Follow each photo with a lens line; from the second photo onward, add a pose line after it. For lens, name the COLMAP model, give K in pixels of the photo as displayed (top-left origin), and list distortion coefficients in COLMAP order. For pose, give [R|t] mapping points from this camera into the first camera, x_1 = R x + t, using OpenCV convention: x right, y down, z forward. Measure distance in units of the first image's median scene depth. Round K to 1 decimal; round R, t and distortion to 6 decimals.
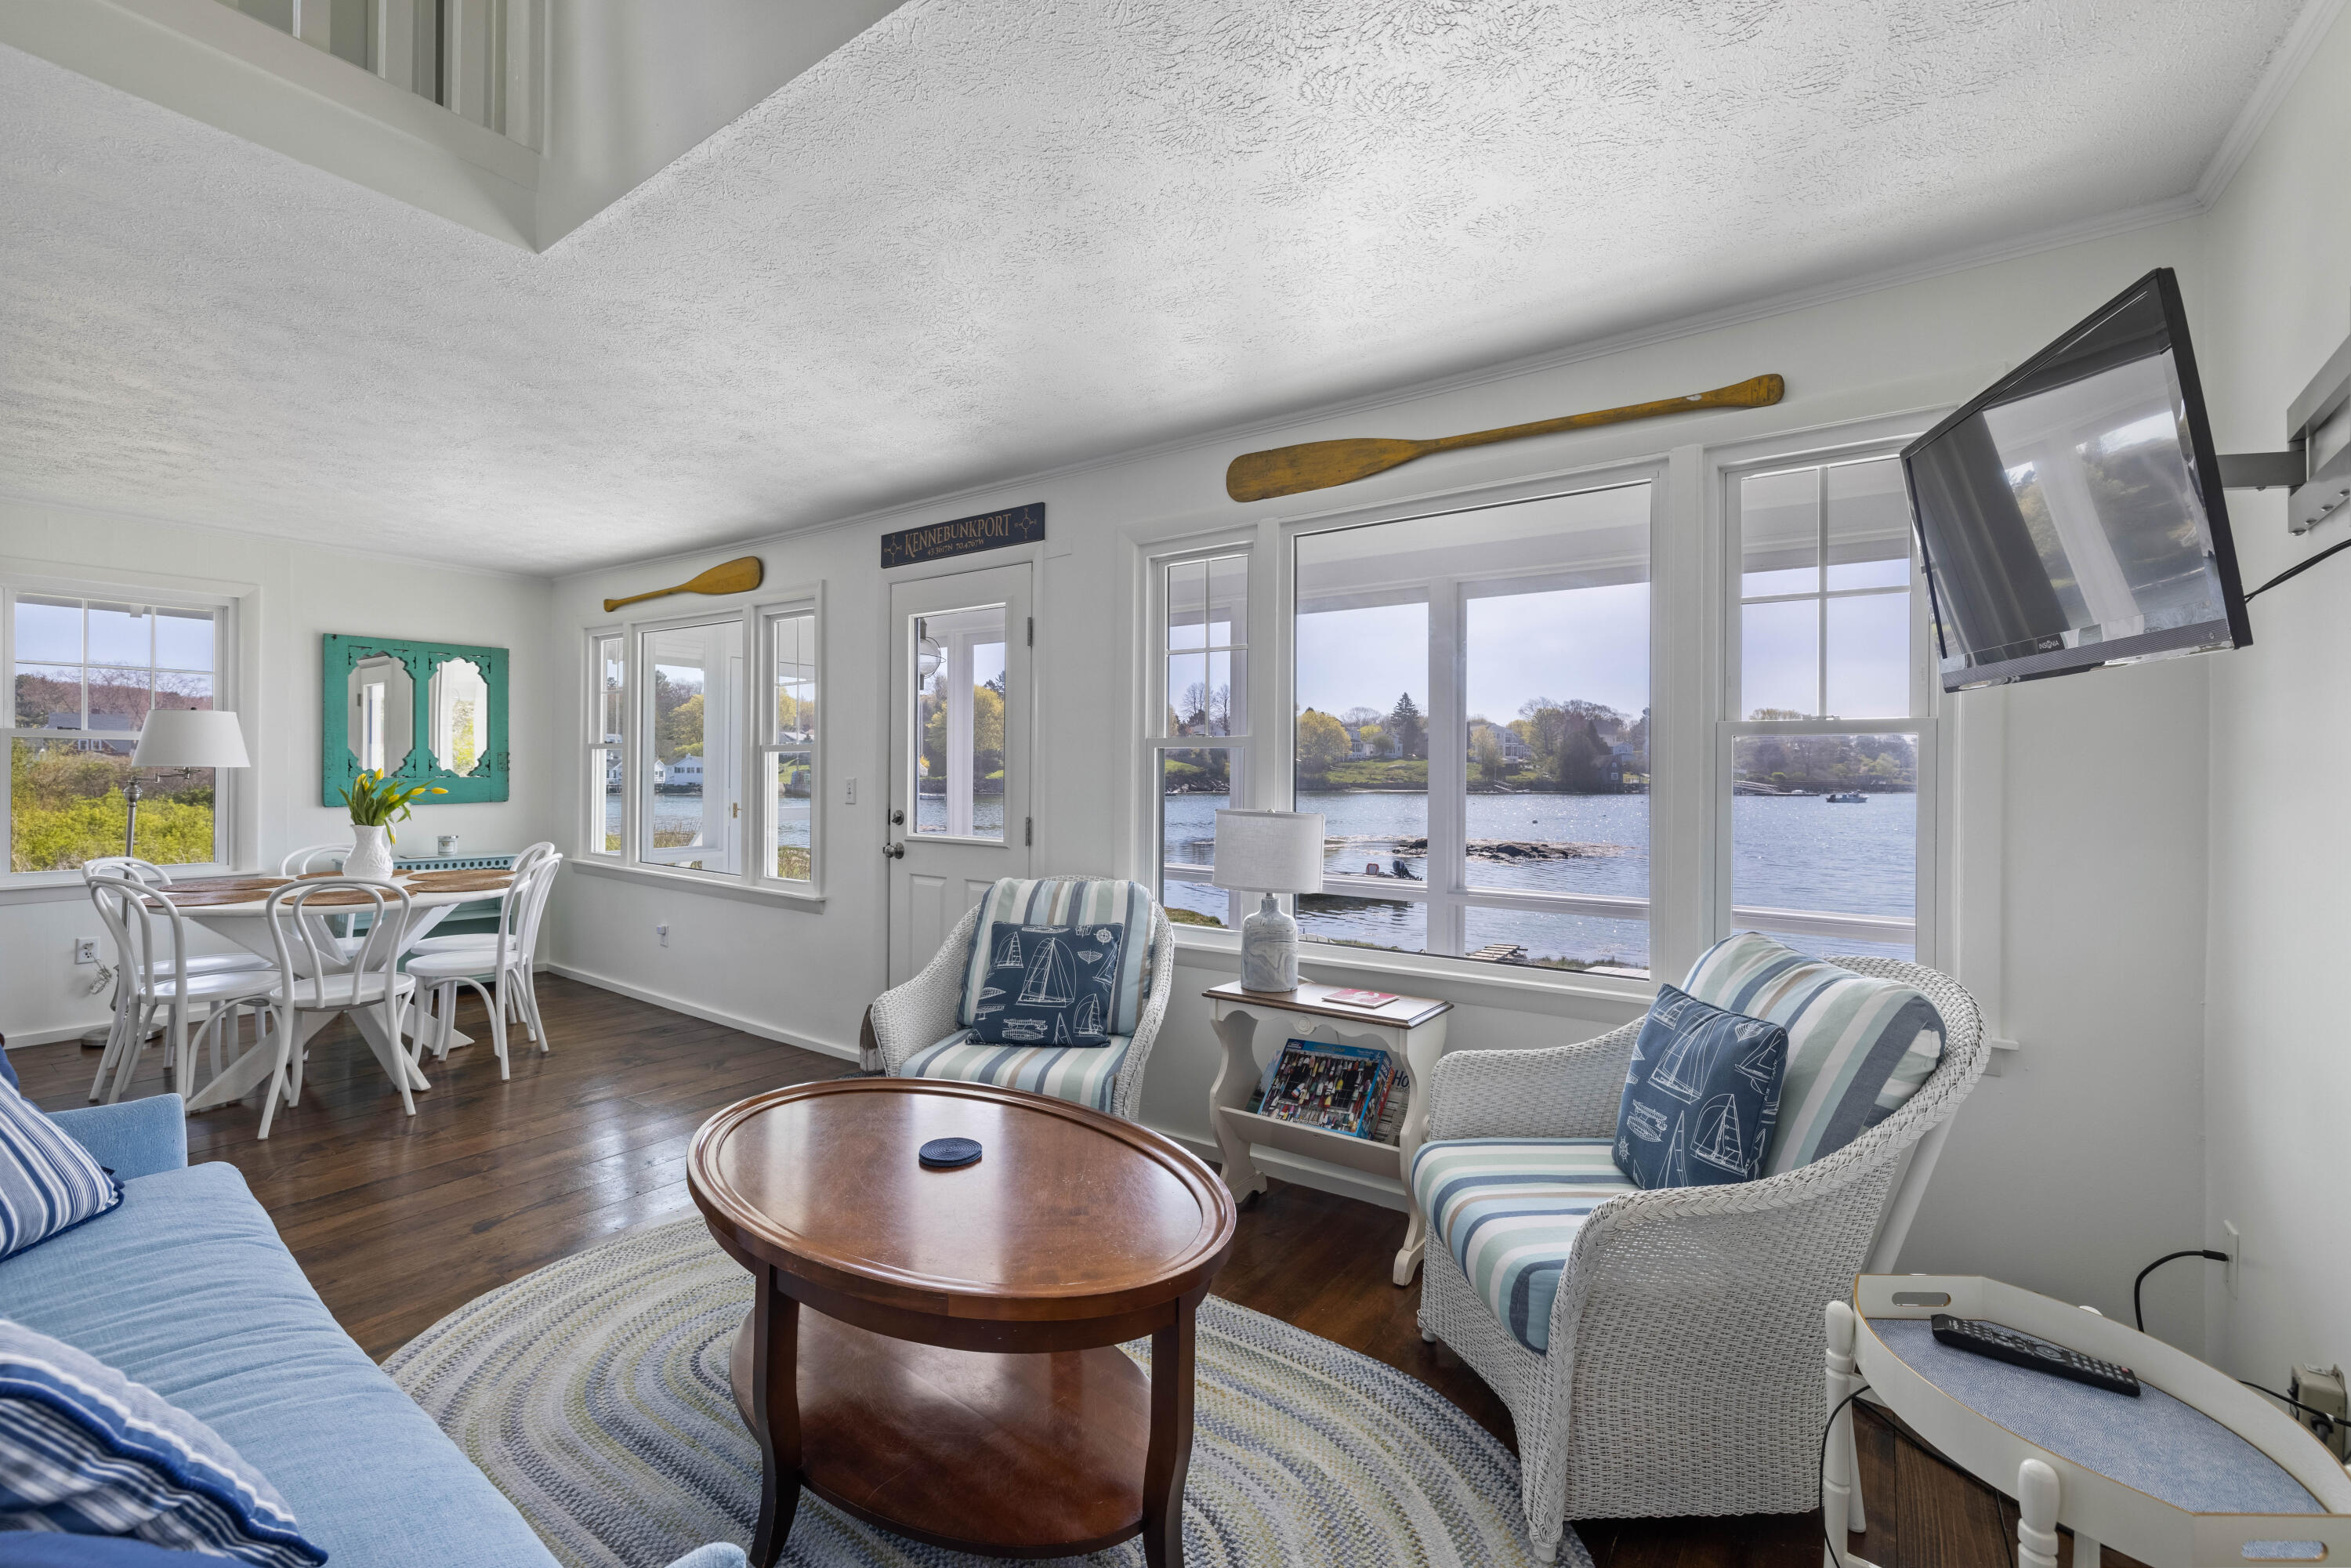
lens RADIAL K [[984.1, 0, 1176.4], [0, 984.1, 774.6], [0, 0, 1]] dist [-0.002715, 0.000204]
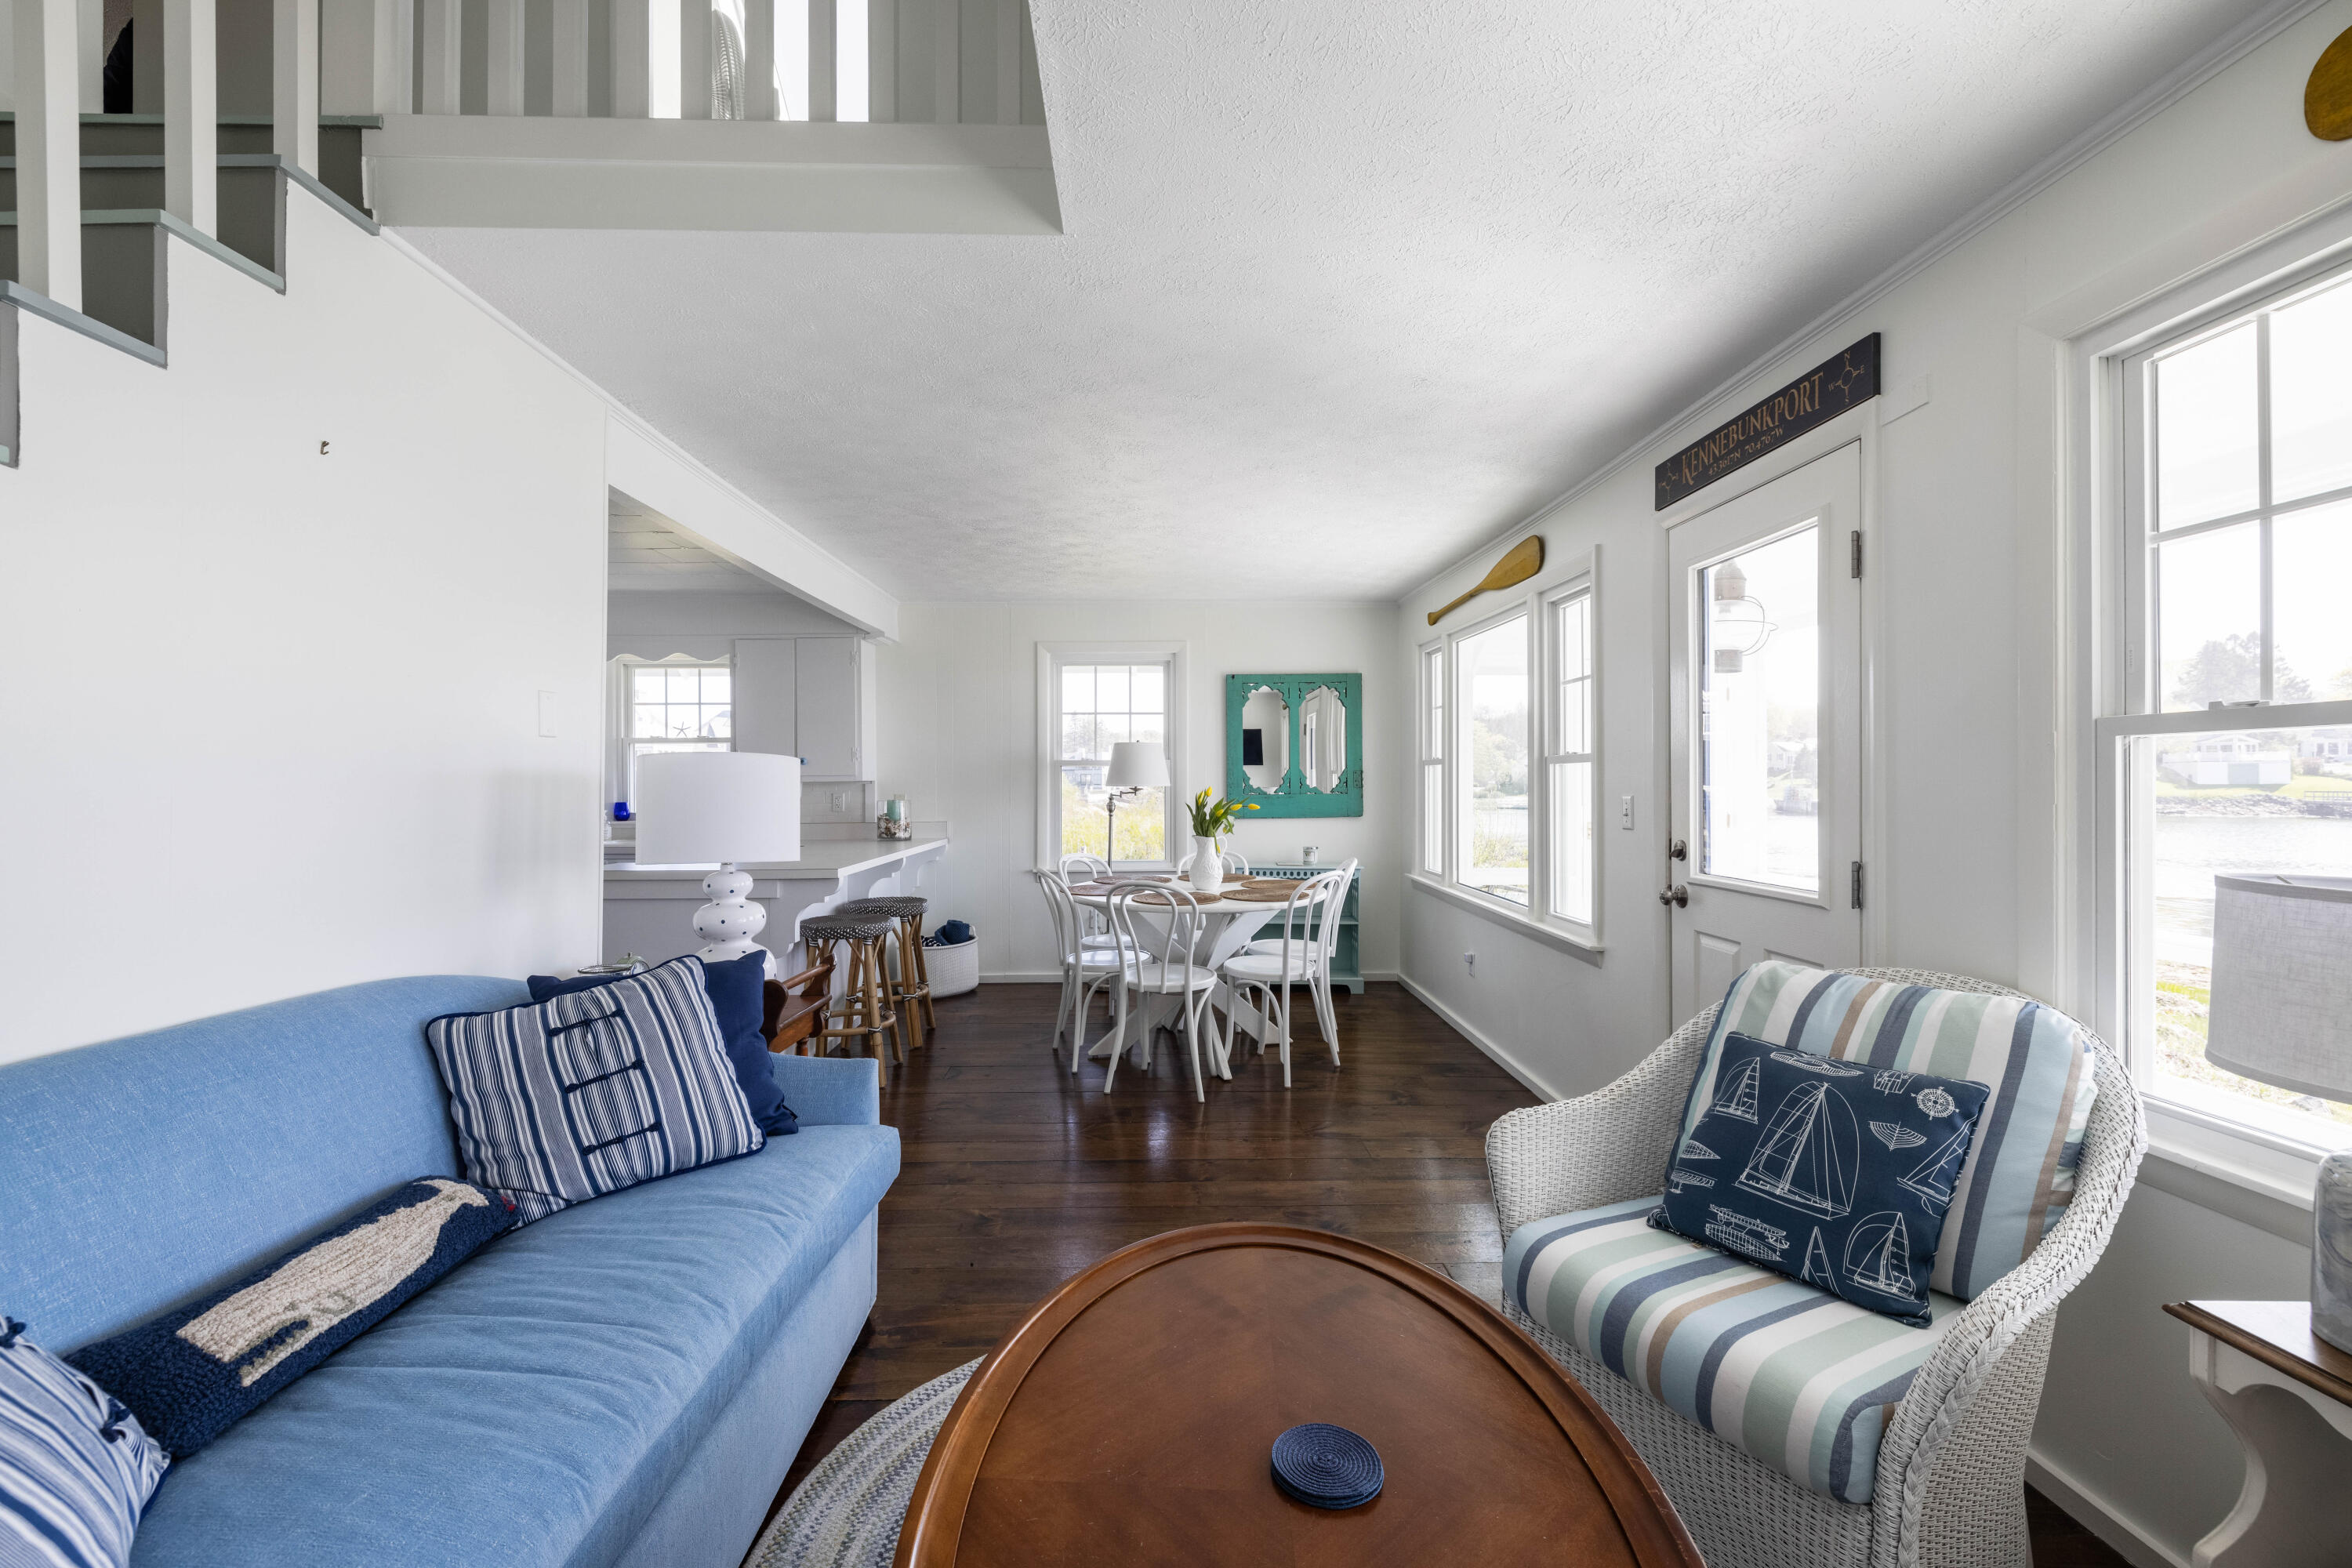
lens RADIAL K [[984.5, 0, 1171.3], [0, 984.5, 785.0], [0, 0, 1]] dist [-0.002715, 0.000204]
pose [[0.591253, -0.006986, -0.806456, 0.099923], [0.002963, 0.999975, -0.006490, -0.001158], [0.806481, 0.001448, 0.591258, 0.343618]]
